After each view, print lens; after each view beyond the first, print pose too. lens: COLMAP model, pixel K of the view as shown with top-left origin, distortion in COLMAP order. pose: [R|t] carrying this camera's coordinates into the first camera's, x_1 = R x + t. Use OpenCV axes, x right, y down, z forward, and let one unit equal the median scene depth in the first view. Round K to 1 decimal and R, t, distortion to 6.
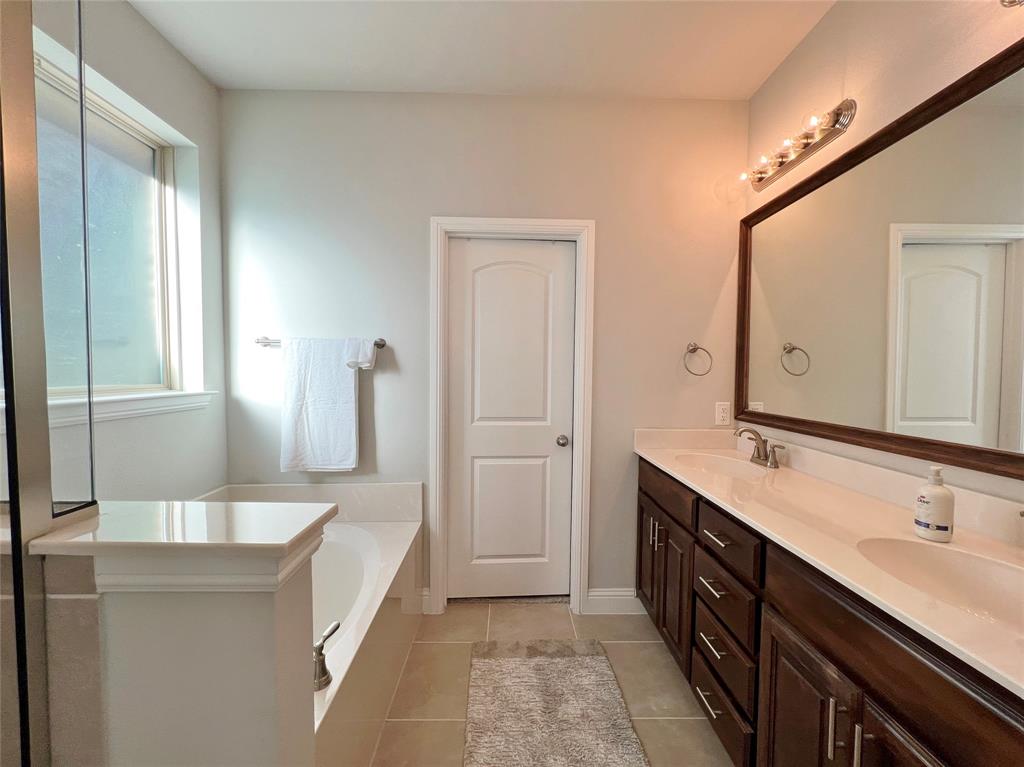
lens RADIAL K [[410.2, 0, 514.9], [0, 410.2, 384.9], [0, 0, 1]] dist [-0.001875, 0.000350]
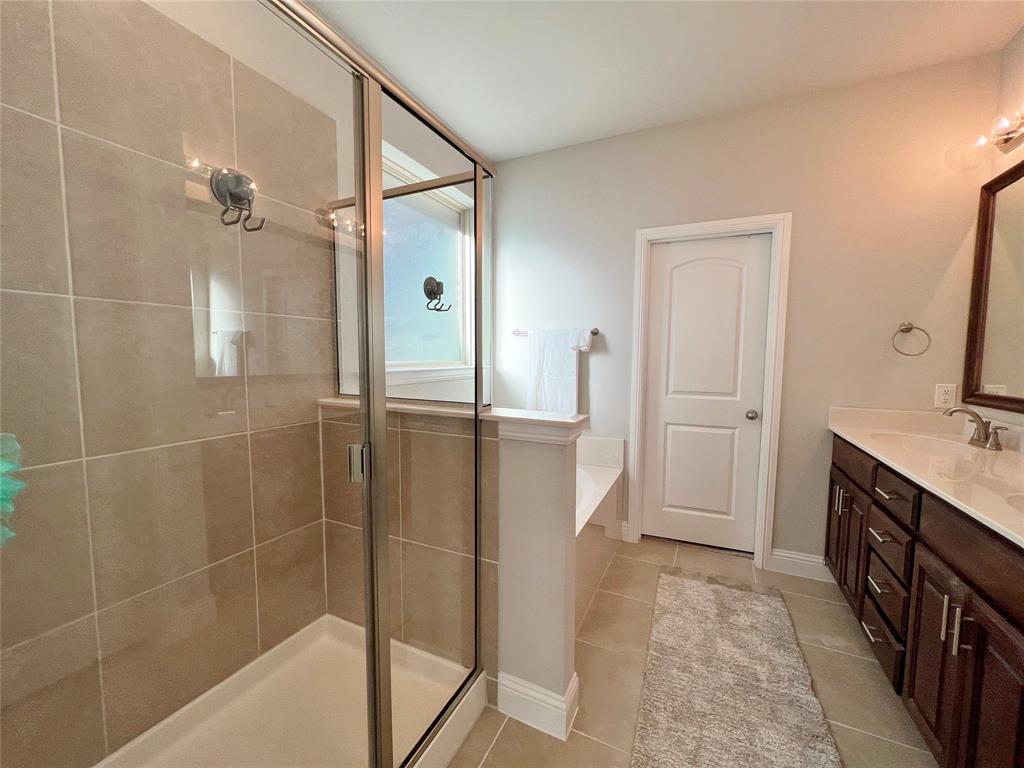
lens RADIAL K [[410.2, 0, 514.9], [0, 410.2, 385.4], [0, 0, 1]] dist [-0.001875, 0.000350]
pose [[0.892762, 0.031241, -0.449444, 0.048516], [-0.015980, 0.999161, 0.037711, 0.029934], [0.450245, -0.026485, 0.892512, -0.345322]]
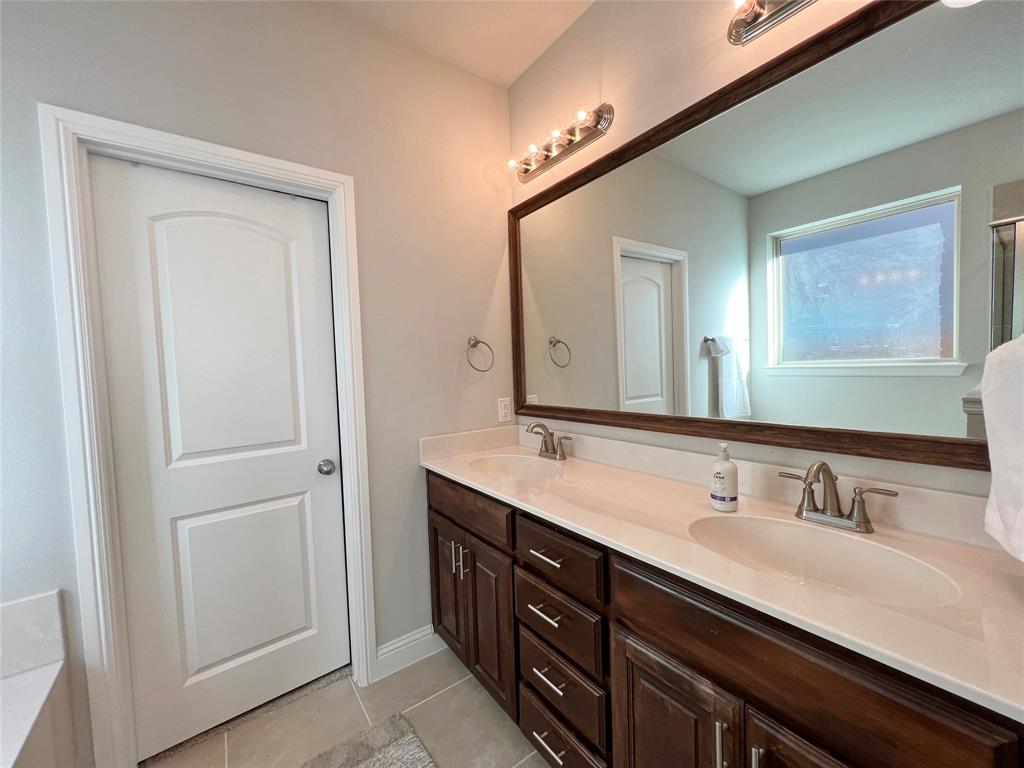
lens RADIAL K [[410.2, 0, 514.9], [0, 410.2, 385.4], [0, 0, 1]] dist [-0.001875, 0.000350]
pose [[0.818129, -0.065826, 0.571254, -0.024355], [0.064290, 0.997669, 0.022888, -0.009285], [-0.571429, 0.018001, 0.820454, 0.224701]]
